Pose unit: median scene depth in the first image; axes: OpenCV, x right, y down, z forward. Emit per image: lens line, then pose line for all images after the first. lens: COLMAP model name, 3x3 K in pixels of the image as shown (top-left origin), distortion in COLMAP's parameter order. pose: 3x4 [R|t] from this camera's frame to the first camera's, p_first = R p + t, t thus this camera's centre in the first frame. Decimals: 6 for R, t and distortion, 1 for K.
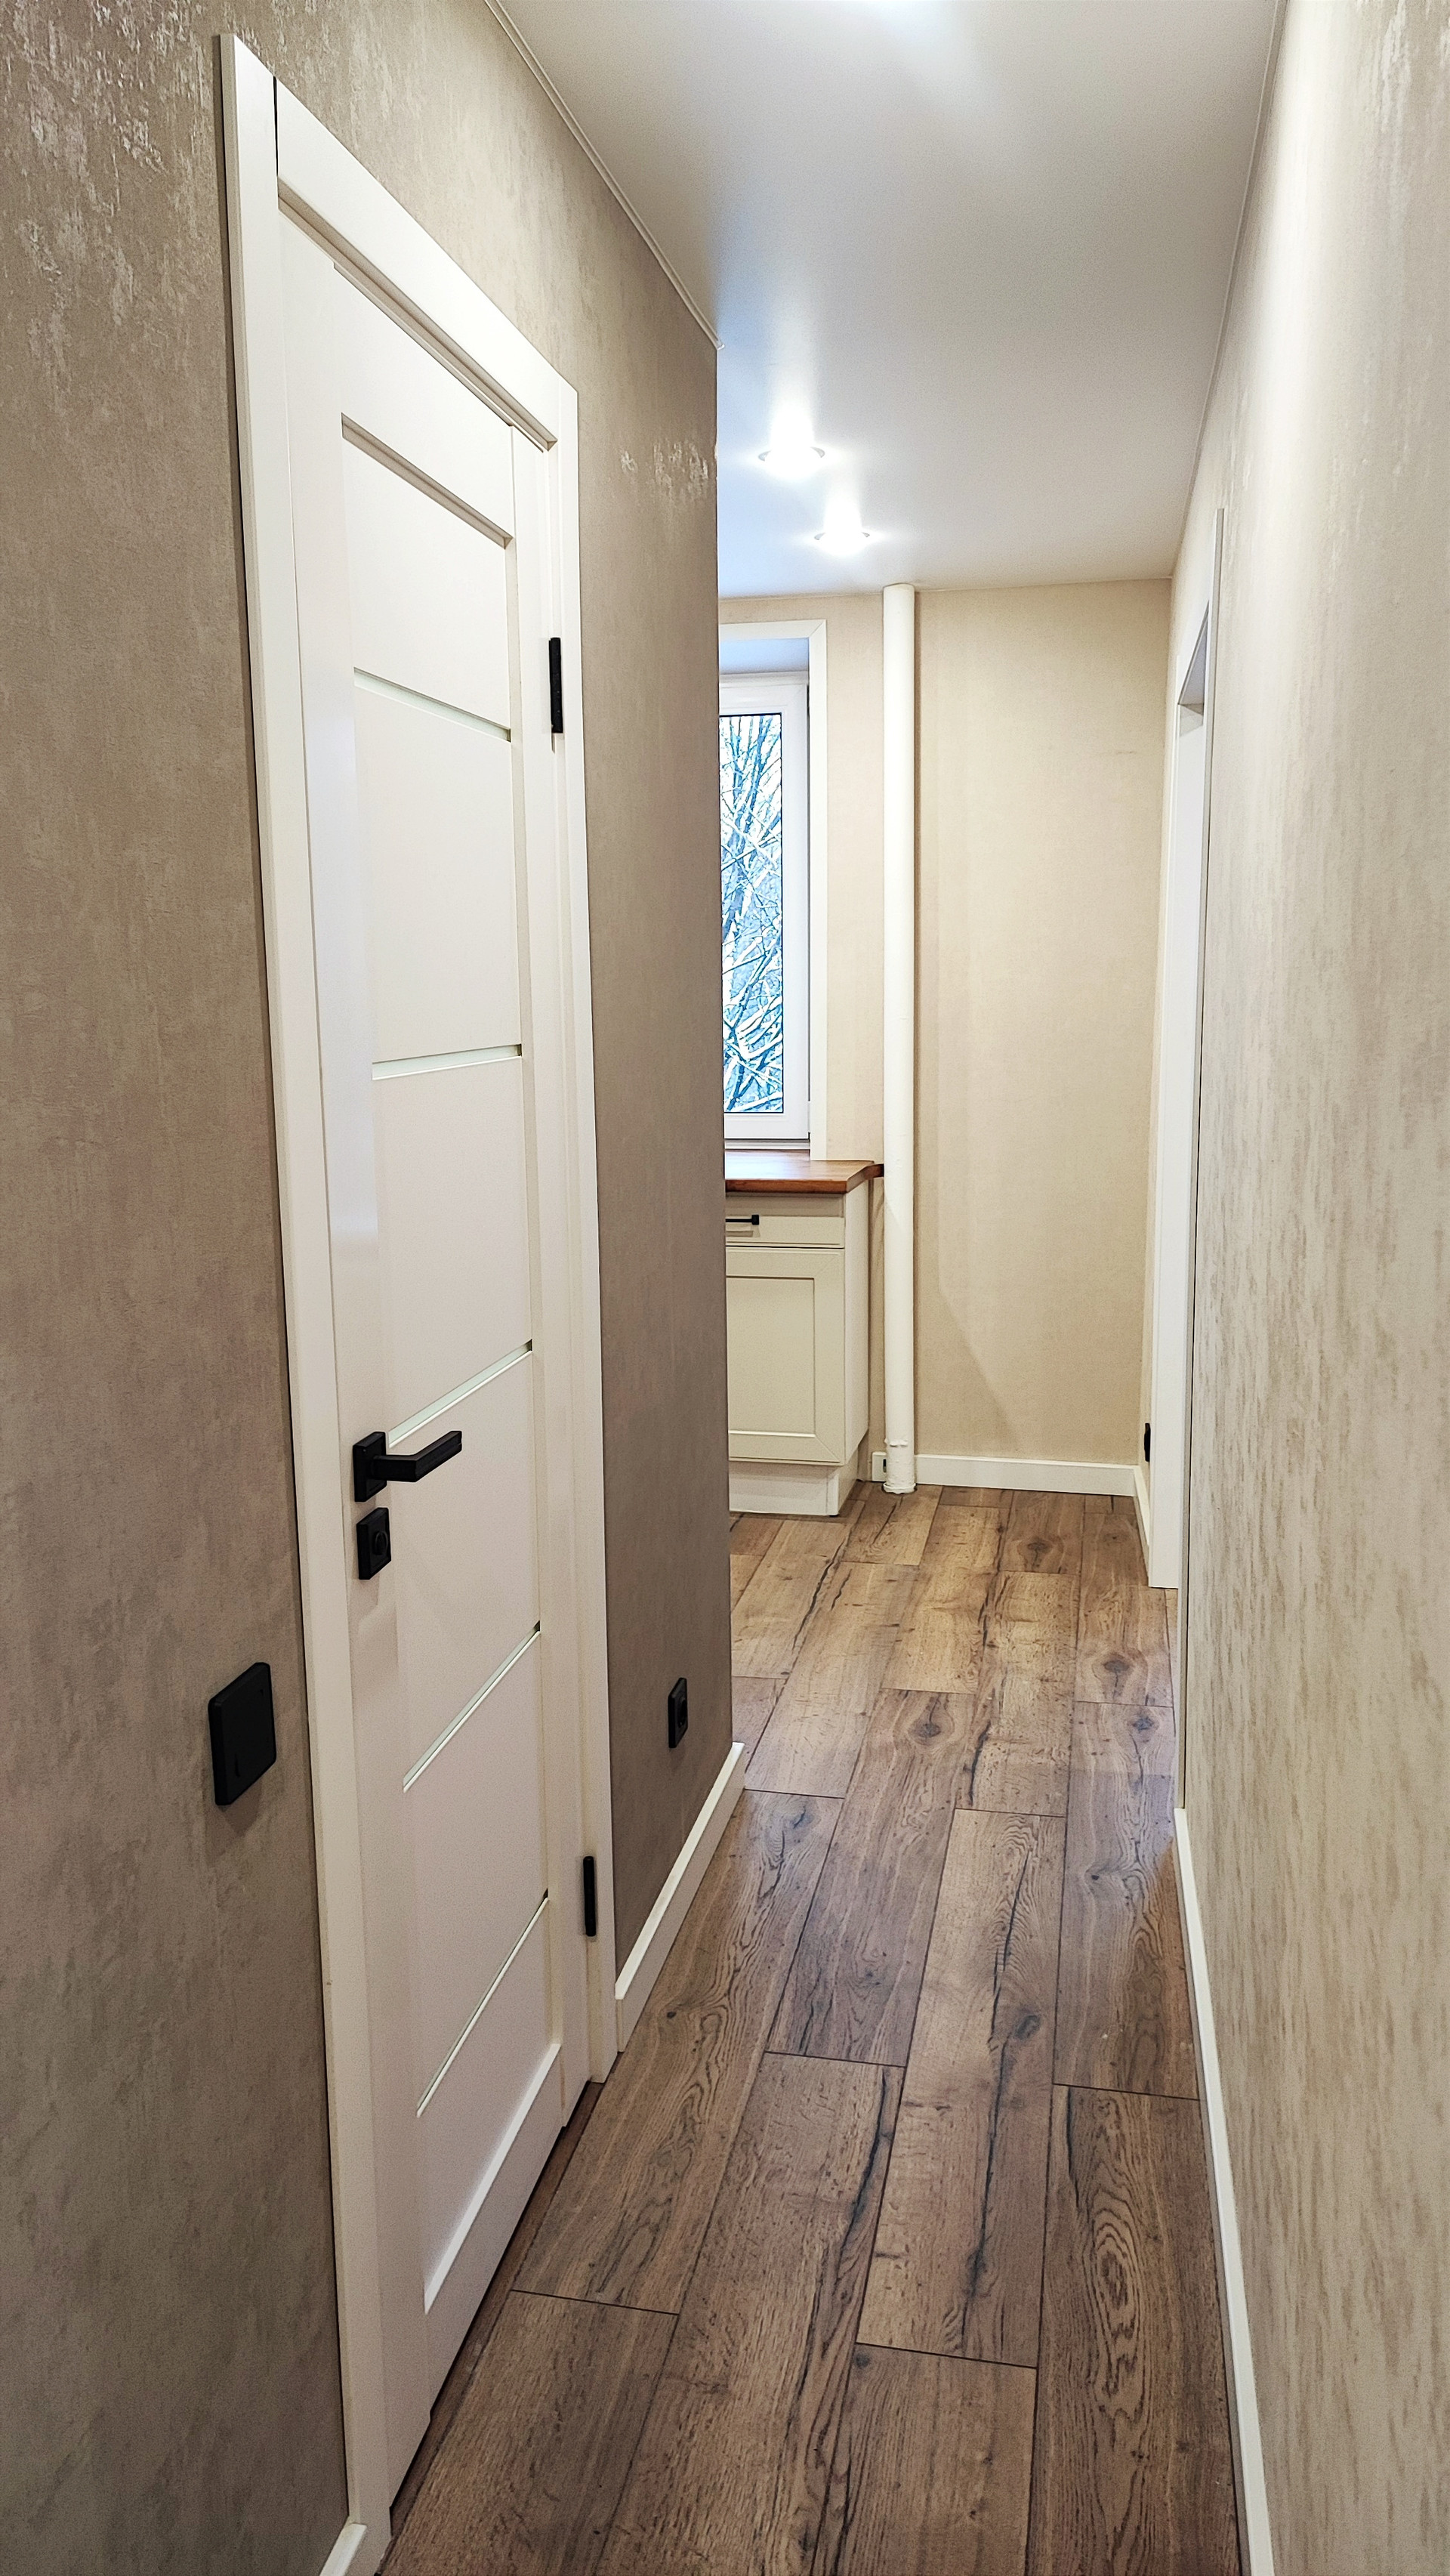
lens RADIAL K [[1842.6, 0, 725.0], [0, 1842.6, 1288.0], [0, 0, 1]] dist [0.001719, -0.000090]
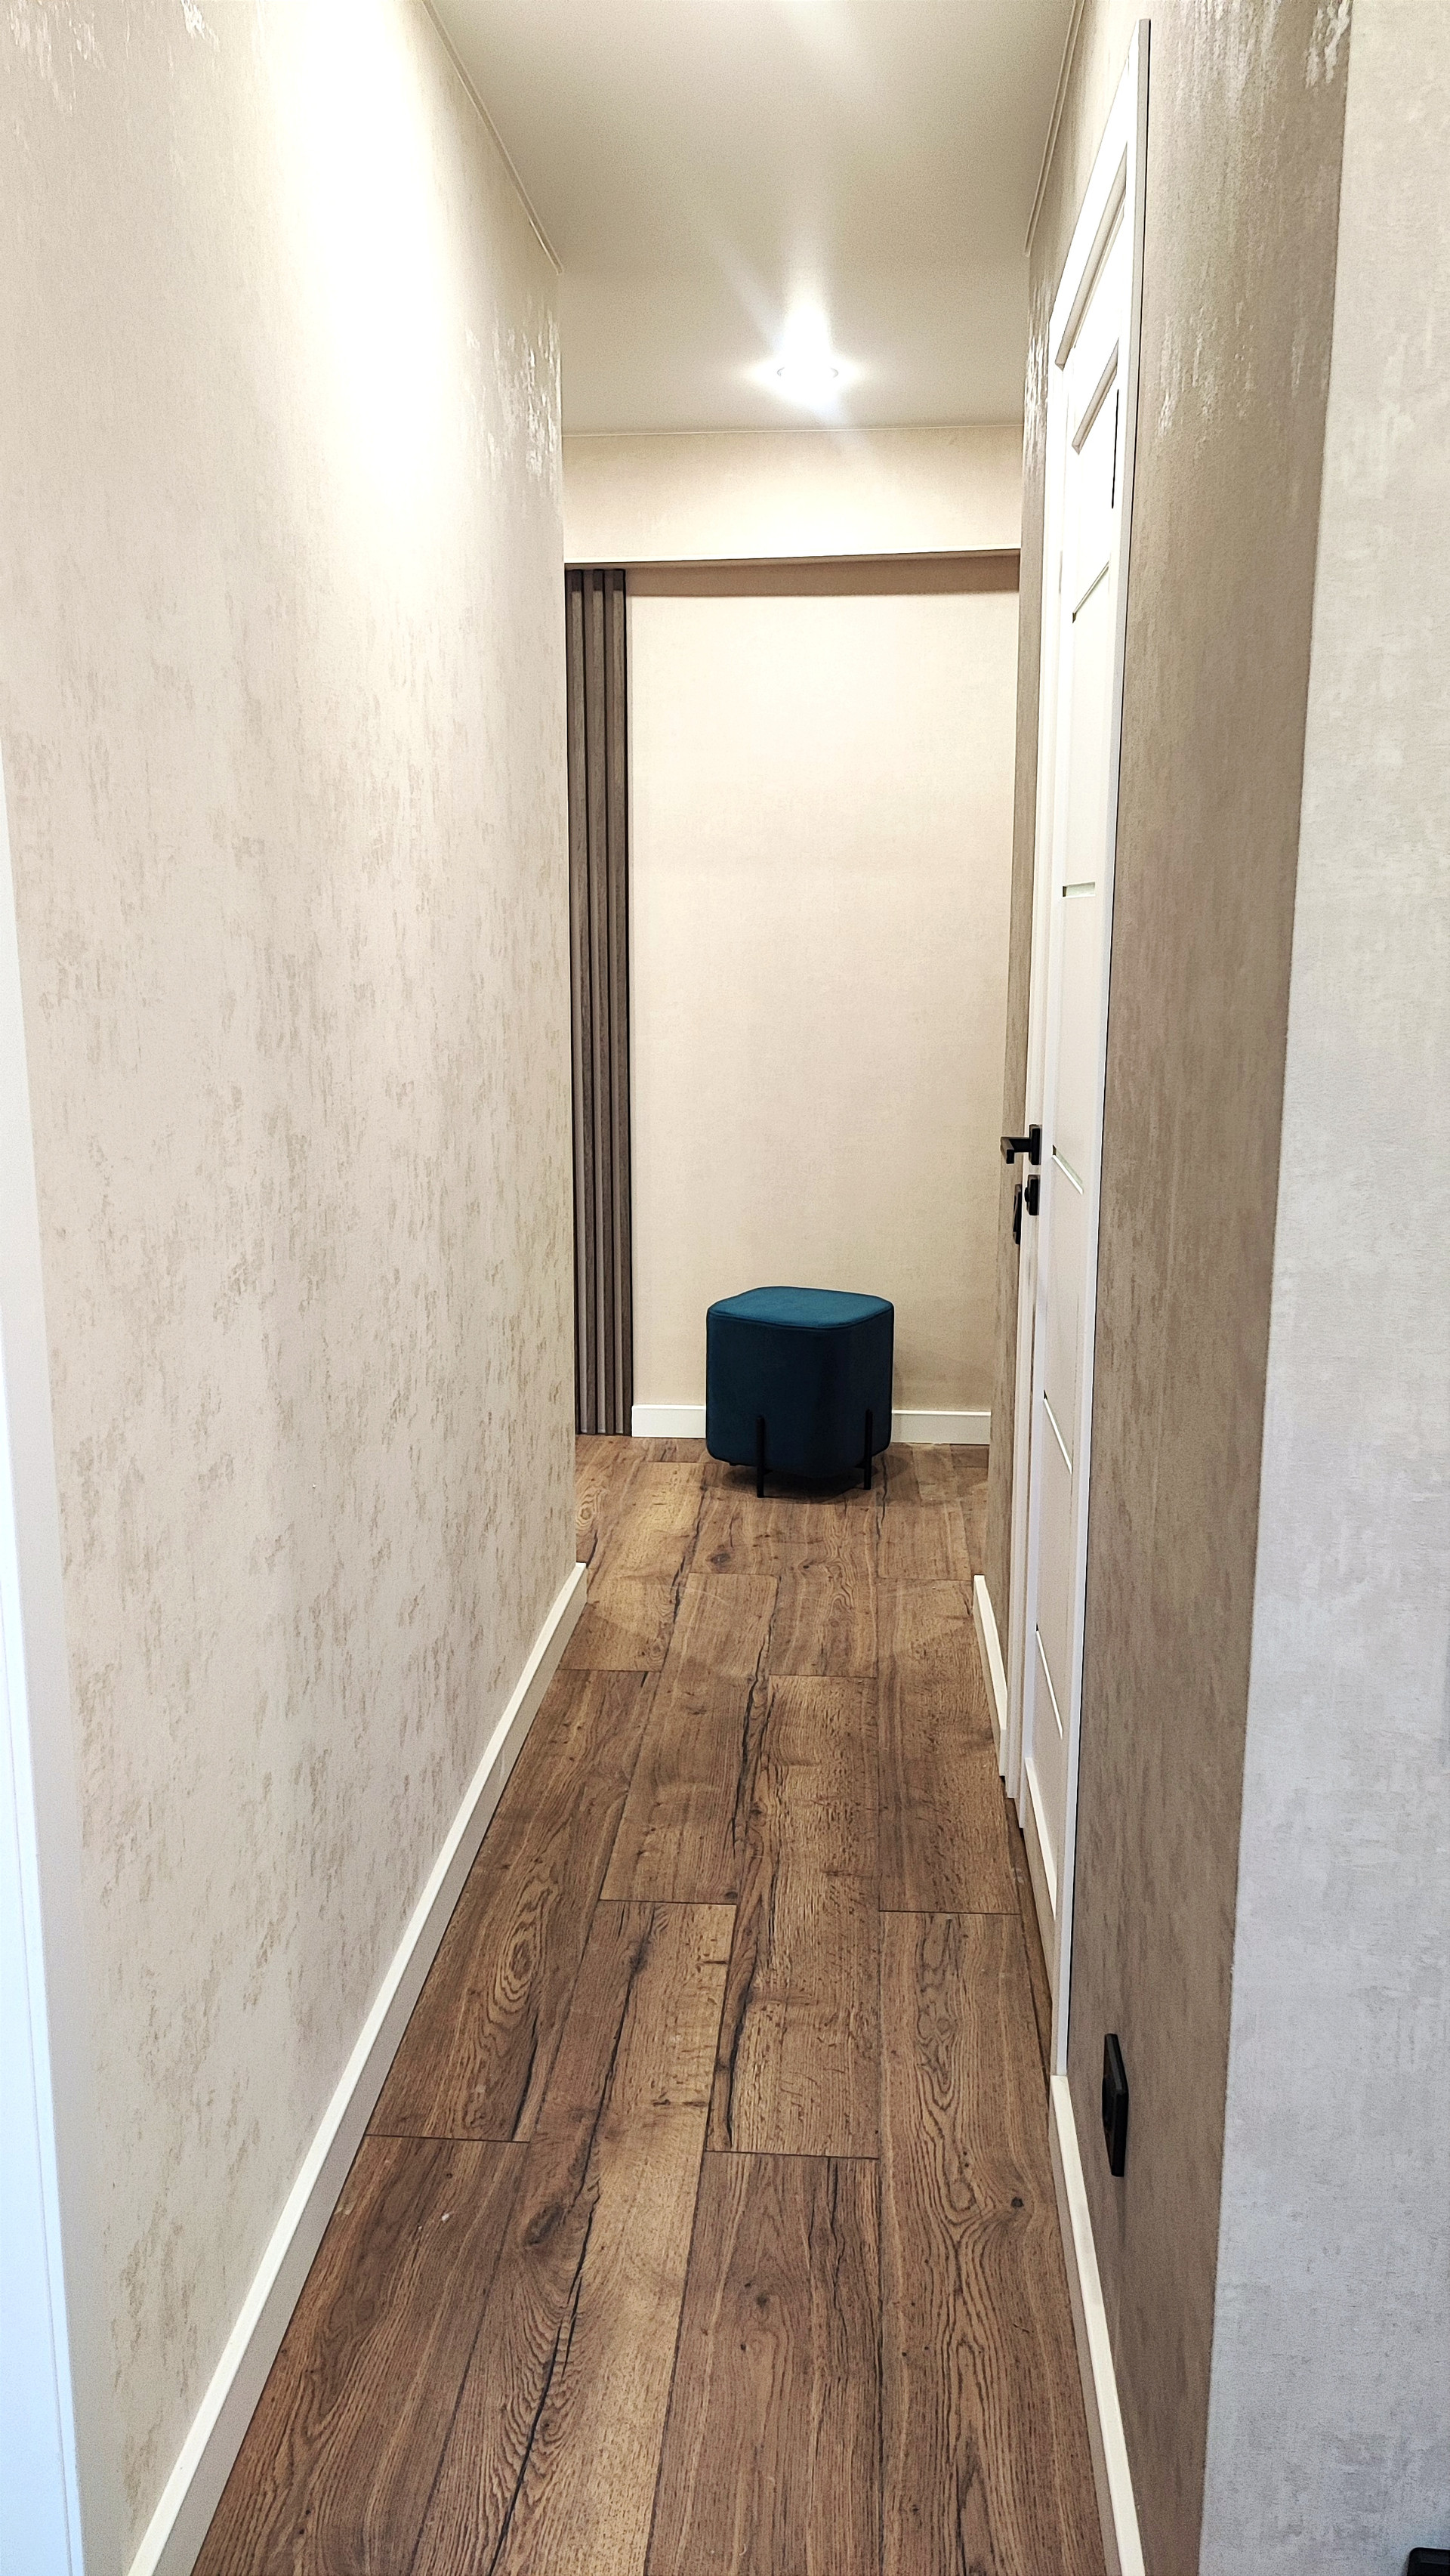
lens RADIAL K [[1842.6, 0, 725.0], [0, 1842.6, 1288.0], [0, 0, 1]] dist [0.001719, -0.000090]
pose [[-0.992166, 0.037708, -0.119097, 0.180759], [-0.007727, 0.933006, 0.359779, -0.244156], [0.124685, 0.357881, -0.925405, 1.703172]]
